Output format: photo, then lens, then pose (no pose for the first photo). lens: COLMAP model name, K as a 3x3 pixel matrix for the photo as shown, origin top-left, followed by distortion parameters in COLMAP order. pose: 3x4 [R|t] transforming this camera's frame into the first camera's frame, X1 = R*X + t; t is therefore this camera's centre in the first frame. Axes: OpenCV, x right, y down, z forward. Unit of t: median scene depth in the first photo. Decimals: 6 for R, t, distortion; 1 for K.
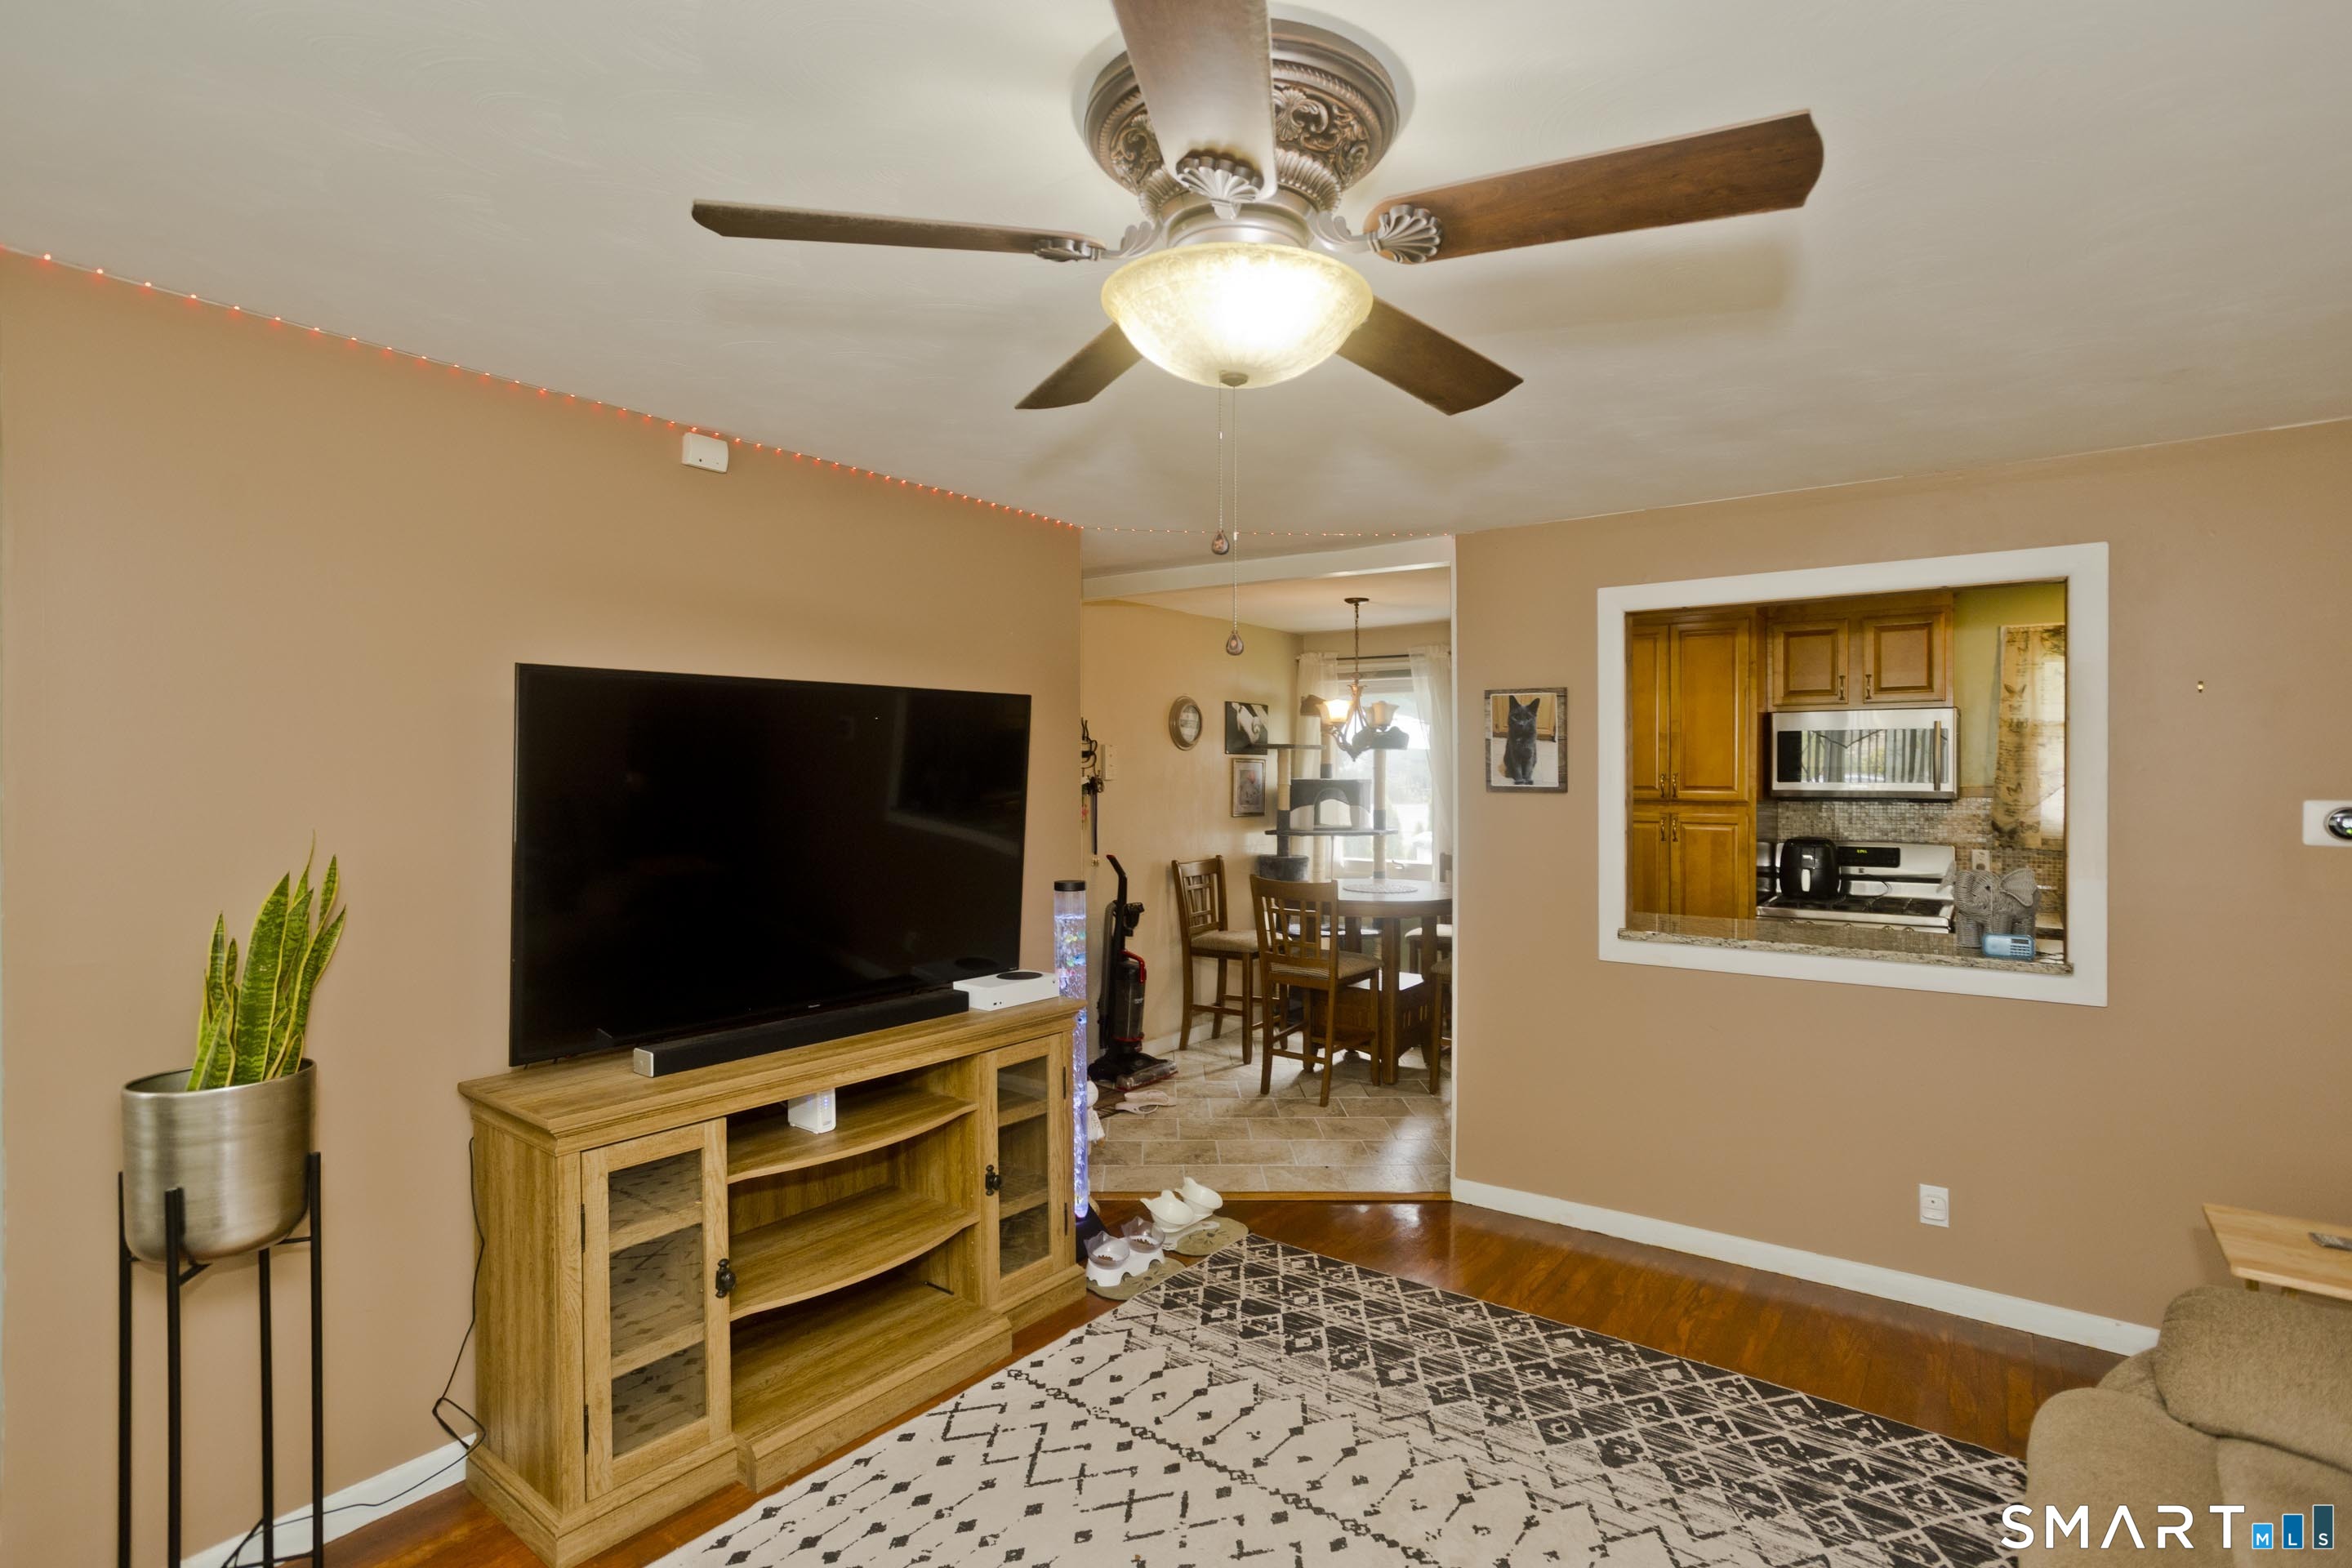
lens RADIAL K [[1142.7, 0, 1177.1], [0, 1142.7, 770.4], [0, 0, 1]] dist [-0.037351, 0.019598]
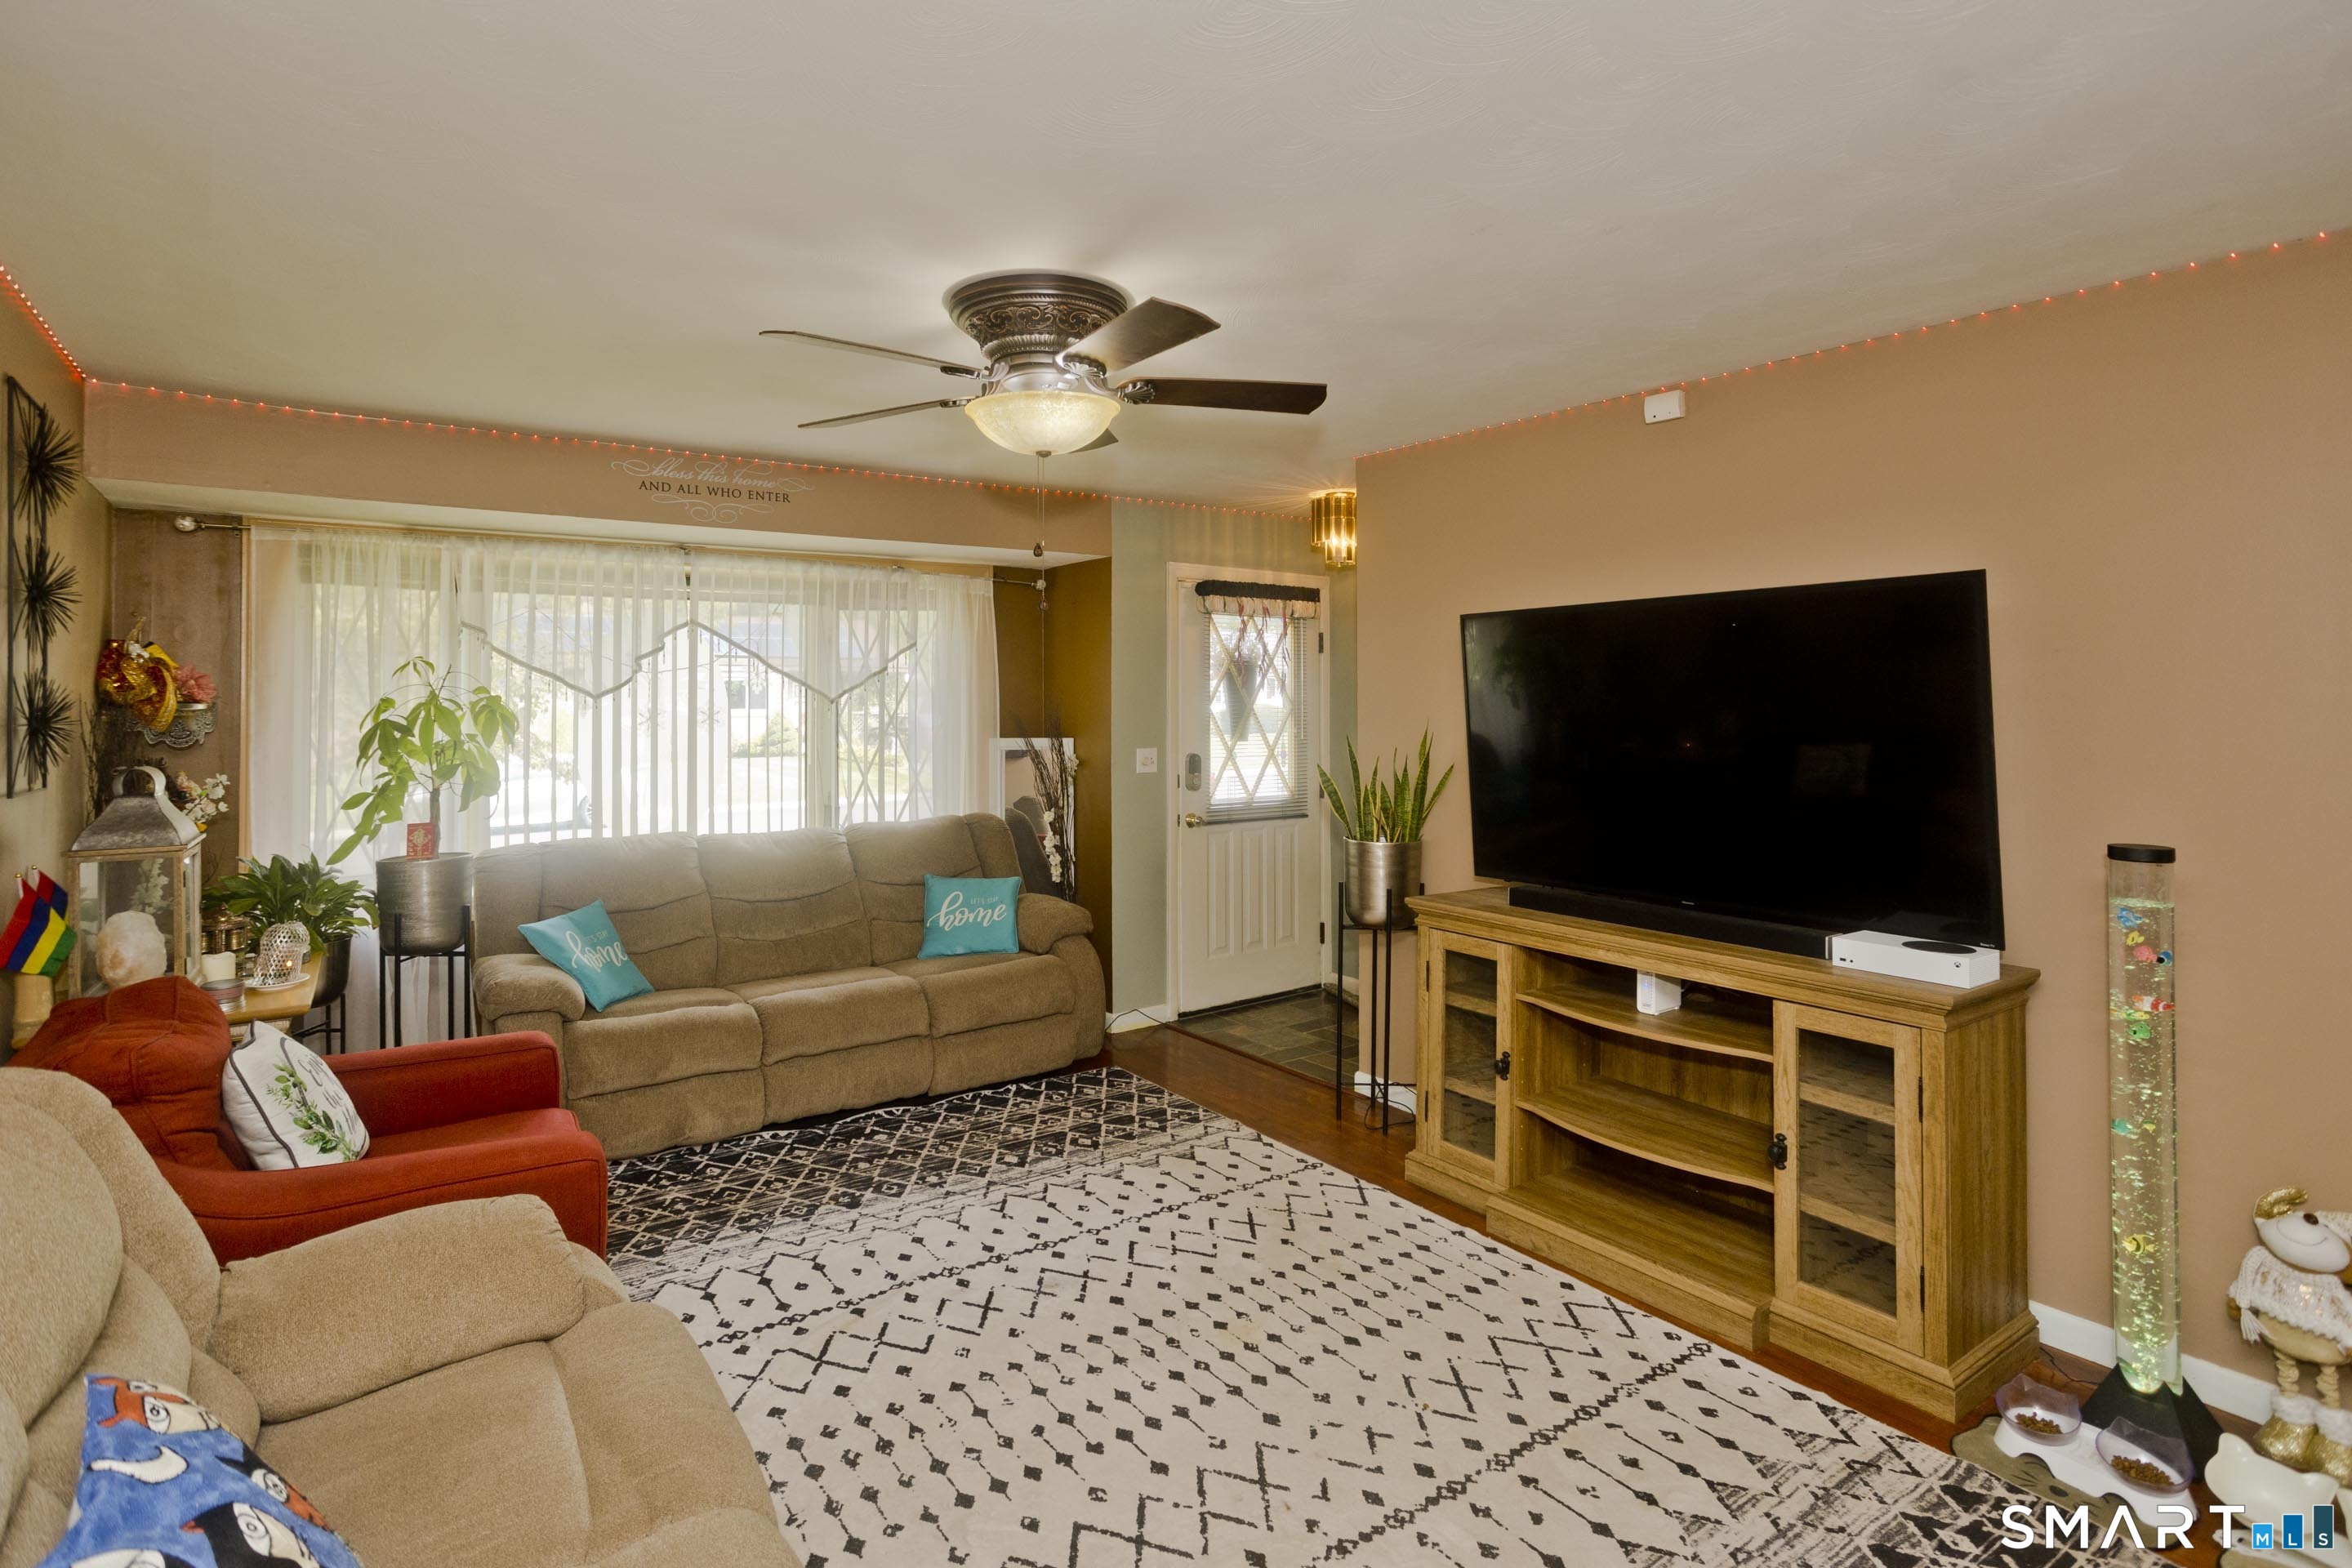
lens RADIAL K [[1142.7, 0, 1157.0], [0, 1142.7, 696.1], [0, 0, 1]] dist [-0.037351, 0.019598]
pose [[-0.297973, -0.010224, -0.954520, 0.843649], [0.004856, 0.999913, -0.012226, 0.026053], [0.954562, -0.008279, -0.297898, 0.860569]]
